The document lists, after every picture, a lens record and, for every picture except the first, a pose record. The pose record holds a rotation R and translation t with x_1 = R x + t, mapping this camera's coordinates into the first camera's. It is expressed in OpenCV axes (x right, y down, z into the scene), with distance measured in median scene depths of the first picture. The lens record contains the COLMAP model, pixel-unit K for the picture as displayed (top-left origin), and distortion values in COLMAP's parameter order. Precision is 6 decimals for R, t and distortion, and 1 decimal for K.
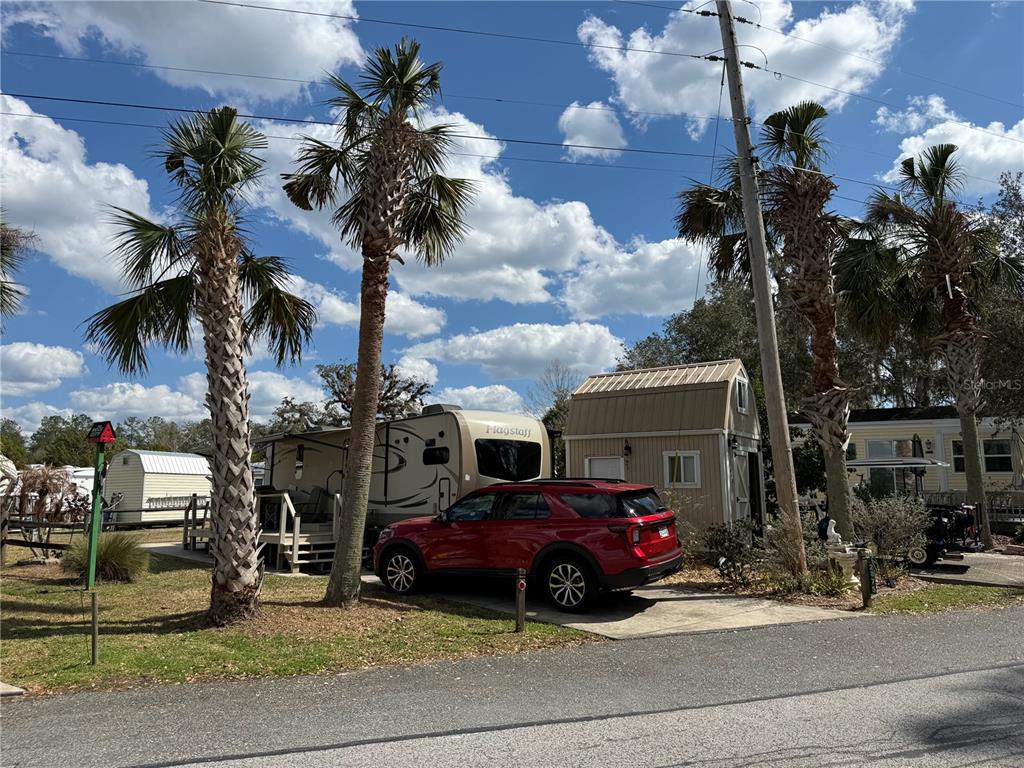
lens RADIAL K [[714.9, 0, 512.0], [0, 714.9, 384.0], [0, 0, 1]] dist [0.114899, -0.096210]
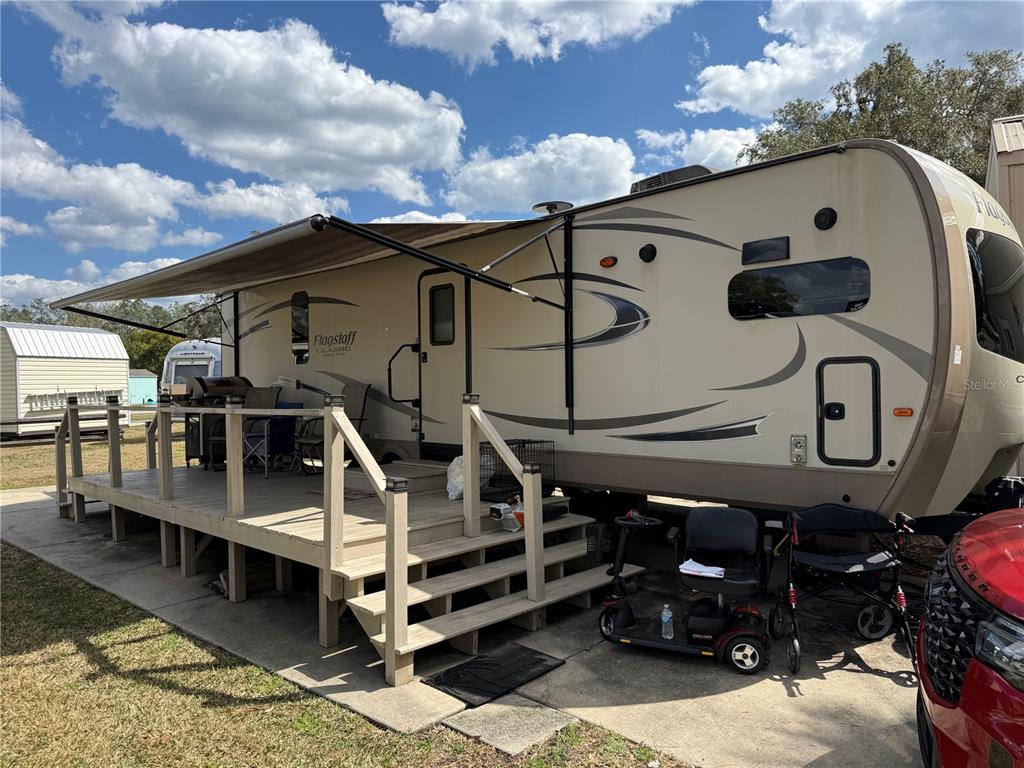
lens RADIAL K [[713.9, 0, 507.0], [0, 713.9, 392.3], [0, 0, 1]] dist [0.071085, -0.097241]
pose [[0.996386, -0.011275, 0.084191, -0.242529], [-0.002972, 0.985917, 0.167206, 0.084998], [-0.084890, -0.166852, 0.982321, 0.635541]]
